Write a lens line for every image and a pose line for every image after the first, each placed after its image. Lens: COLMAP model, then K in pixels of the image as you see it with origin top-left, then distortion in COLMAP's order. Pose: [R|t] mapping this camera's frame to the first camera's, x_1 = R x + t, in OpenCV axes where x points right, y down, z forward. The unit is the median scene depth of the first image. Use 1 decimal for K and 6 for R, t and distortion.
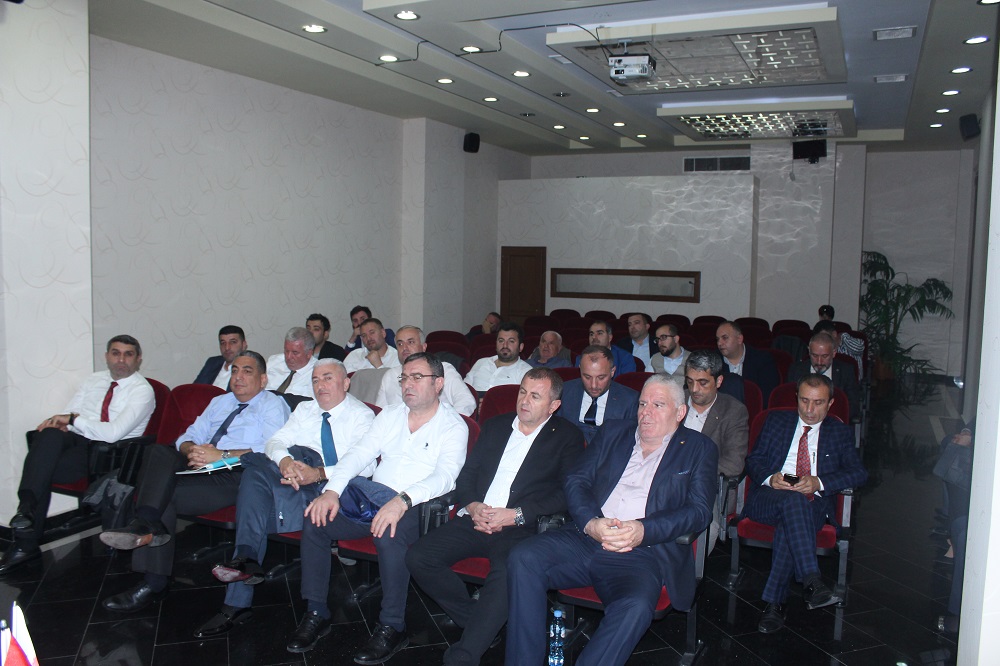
lens RADIAL K [[815.4, 0, 500.0], [0, 815.4, 333.0], [0, 0, 1]] dist [-0.146886, 0.003189]
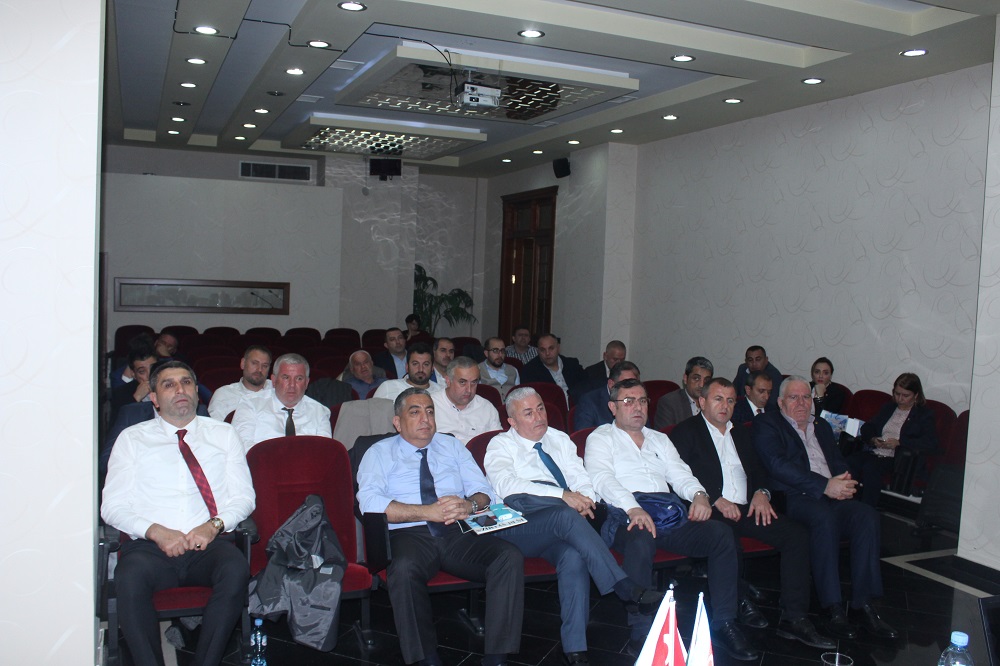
lens RADIAL K [[871.8, 0, 500.0], [0, 871.8, 333.0], [0, 0, 1]] dist [-0.112813, -0.004774]
pose [[0.662395, -0.031515, 0.748491, -0.372890], [0.040123, 0.999173, 0.006562, -0.012218], [-0.748079, 0.025685, 0.663112, 0.118729]]
